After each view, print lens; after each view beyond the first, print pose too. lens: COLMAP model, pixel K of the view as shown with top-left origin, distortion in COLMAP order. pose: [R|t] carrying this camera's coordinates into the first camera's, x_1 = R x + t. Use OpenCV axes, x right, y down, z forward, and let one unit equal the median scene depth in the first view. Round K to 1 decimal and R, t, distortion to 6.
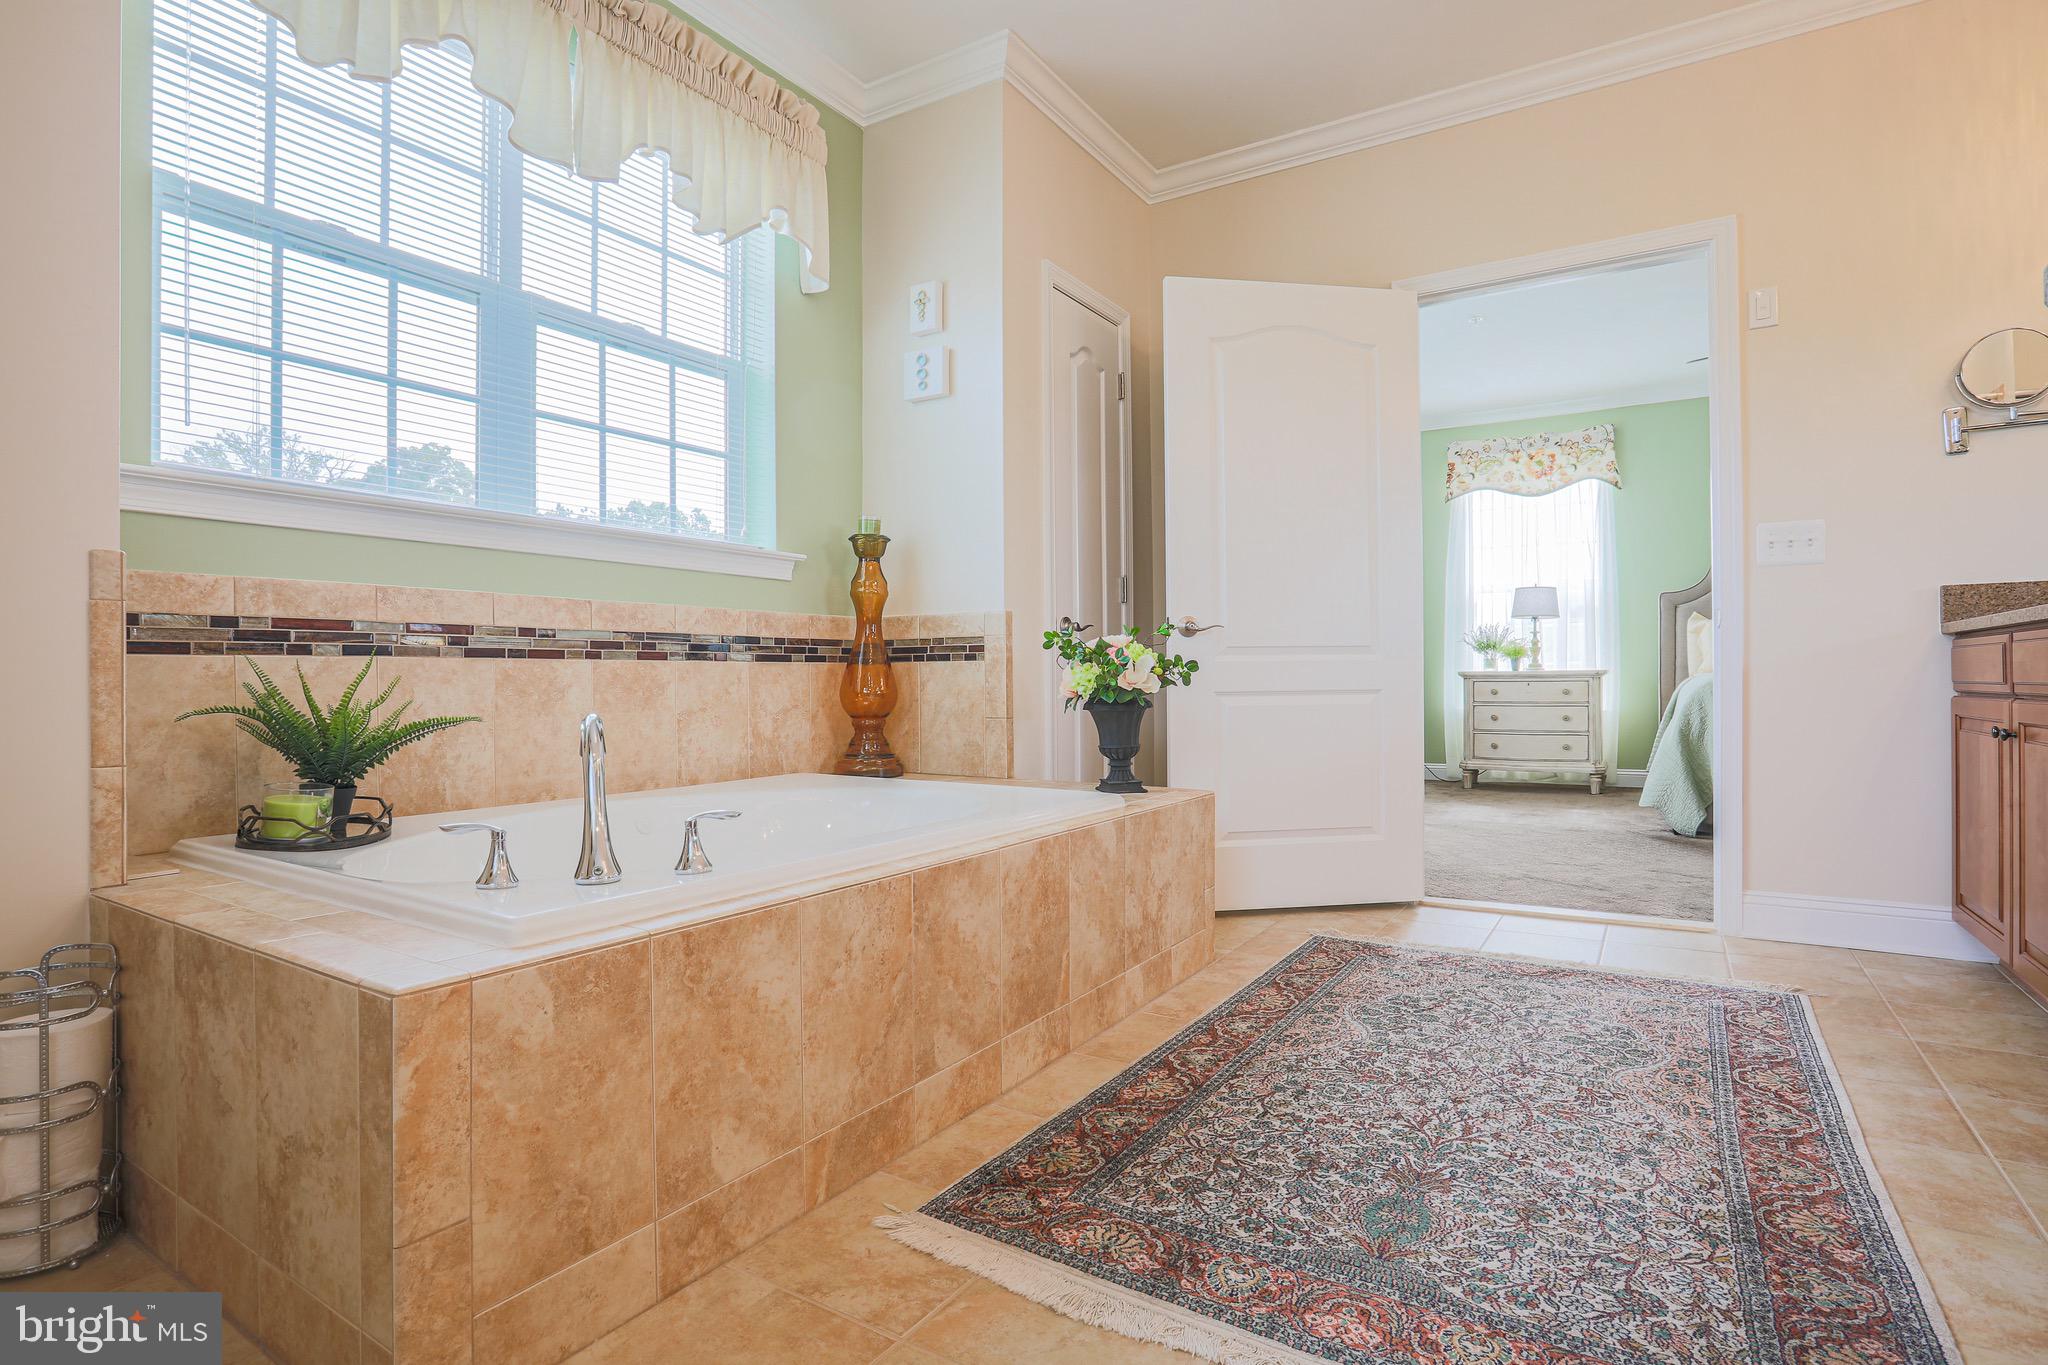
lens RADIAL K [[1031.8, 0, 1040.2], [0, 1031.8, 675.4], [0, 0, 1]] dist [-0.040840, 0.009795]
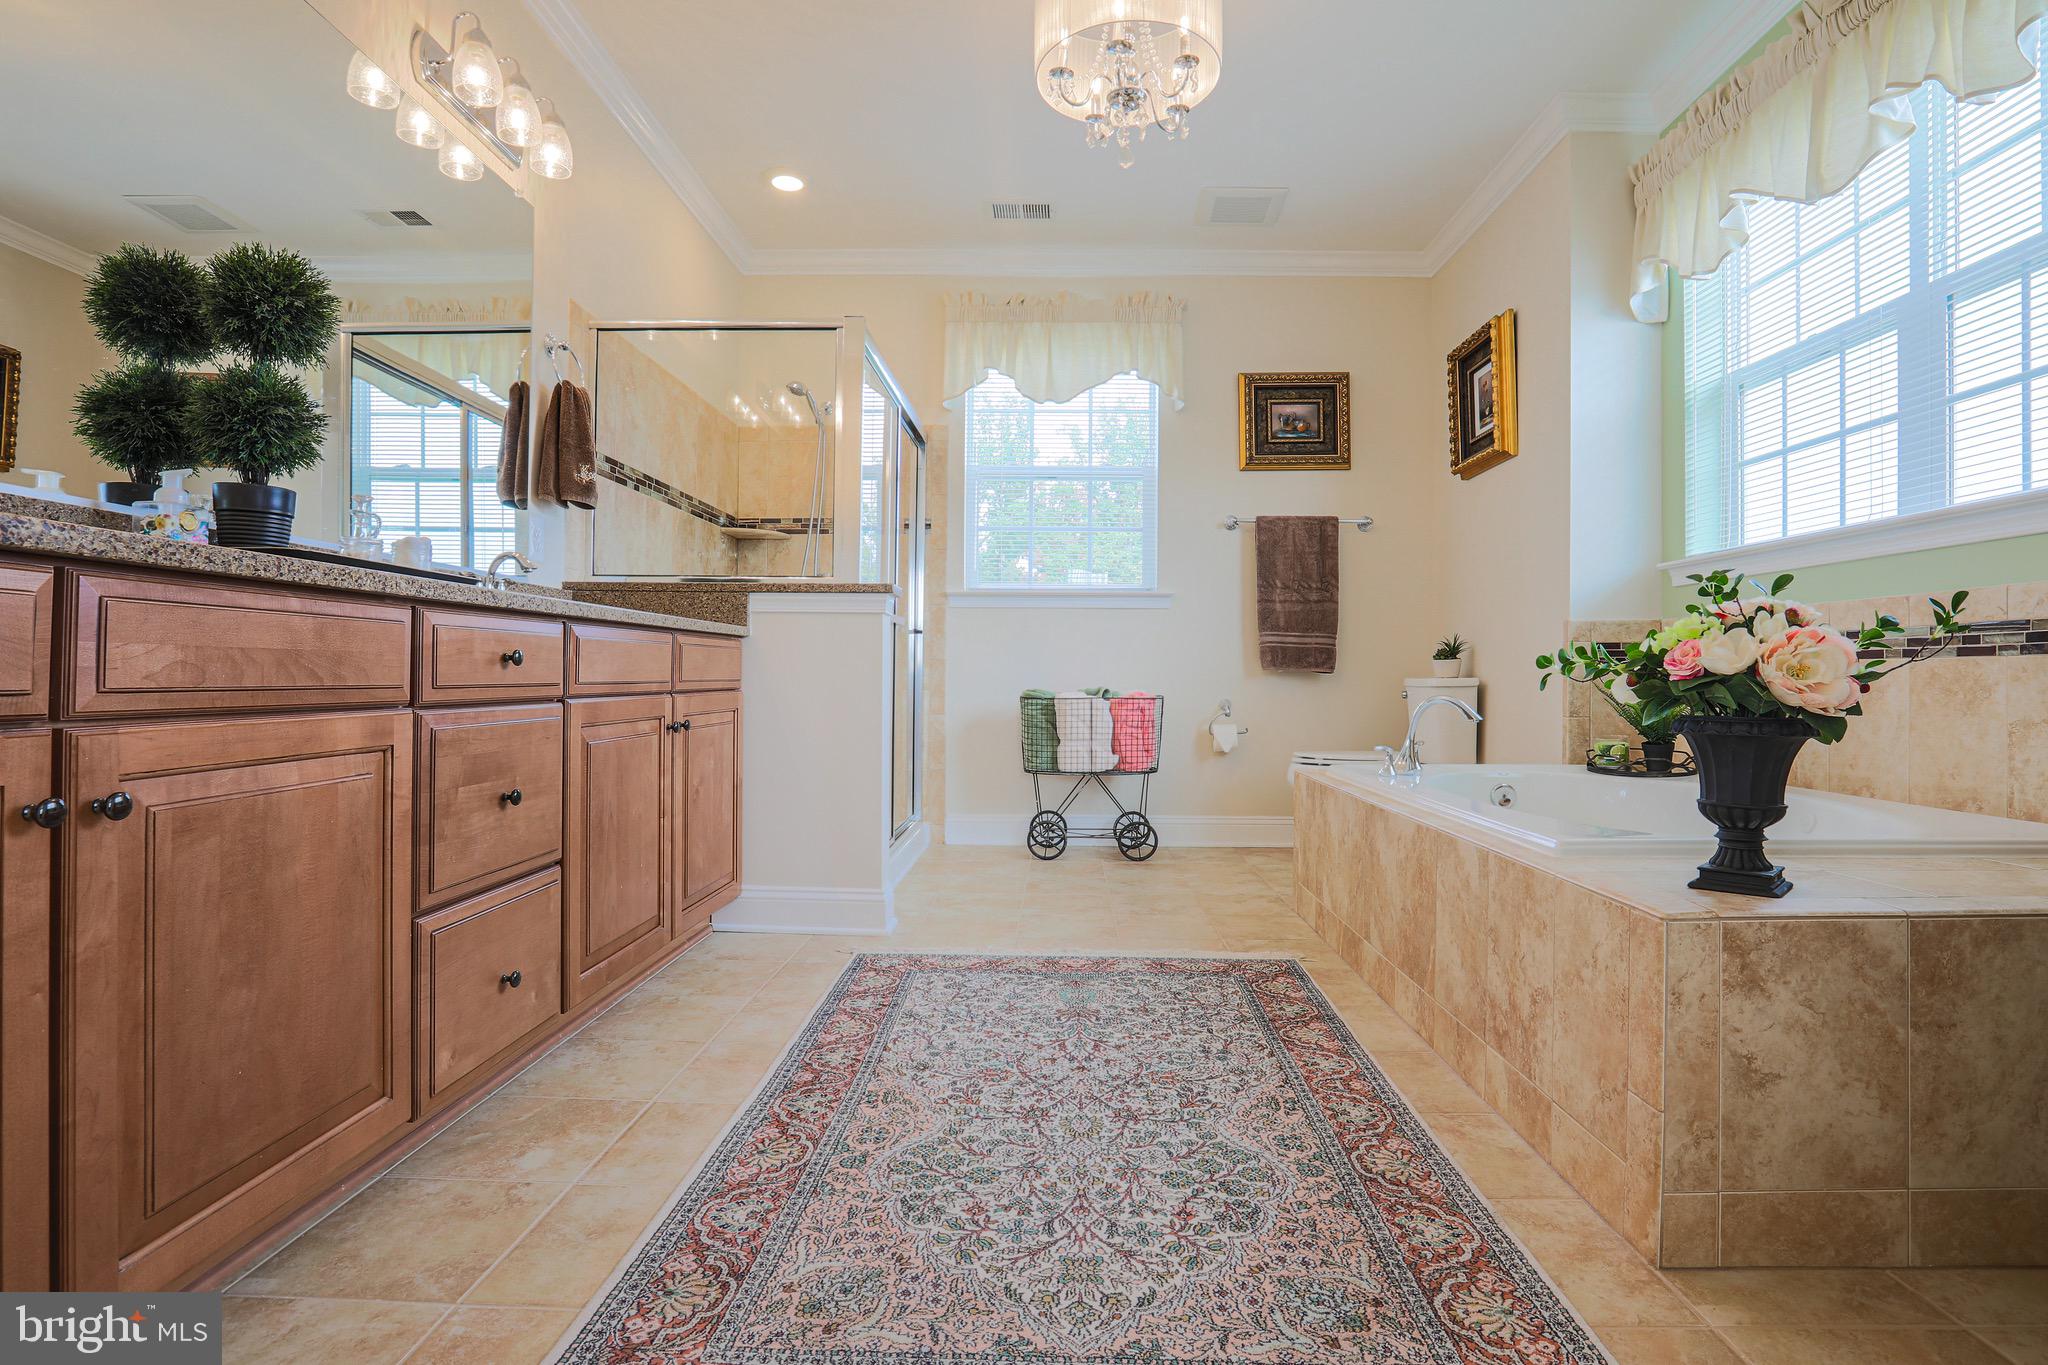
lens RADIAL K [[1031.8, 0, 1024.8], [0, 1031.8, 666.5], [0, 0, 1]] dist [-0.040840, 0.009795]
pose [[-0.870138, -0.002943, -0.492800, 0.856914], [0.002370, 0.999946, -0.010156, 0.000071], [0.492803, -0.010005, -0.870083, 1.647688]]
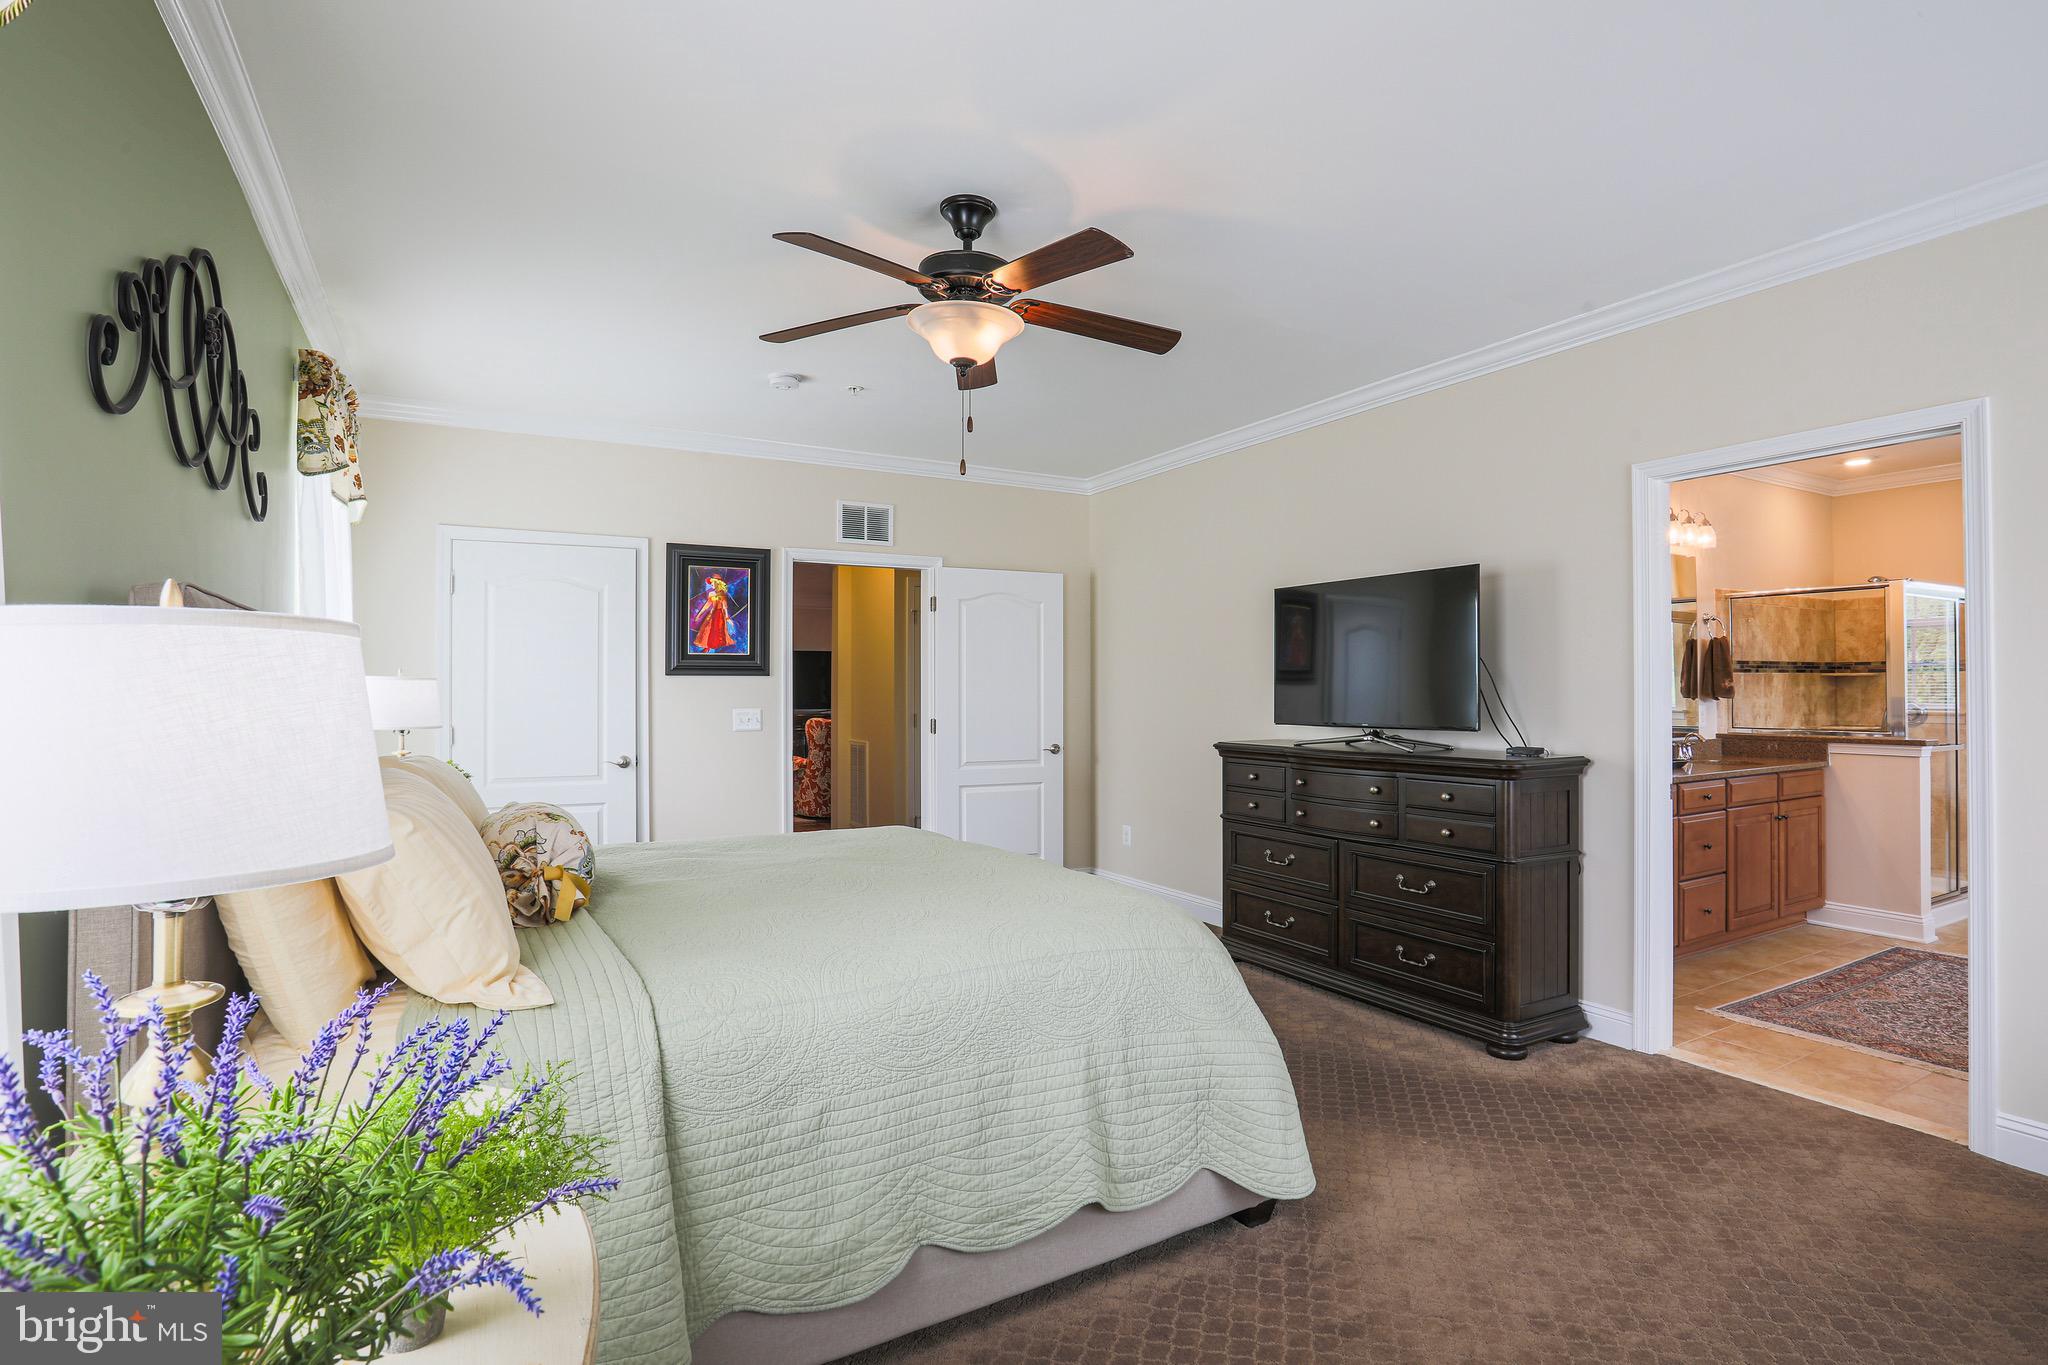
lens RADIAL K [[1031.8, 0, 1018.6], [0, 1031.8, 677.5], [0, 0, 1]] dist [-0.040840, 0.009795]
pose [[-0.885372, 0.016390, 0.464595, 1.110866], [0.006774, 0.999727, -0.022360, -0.236240], [-0.464834, -0.016650, -0.885241, 3.425941]]
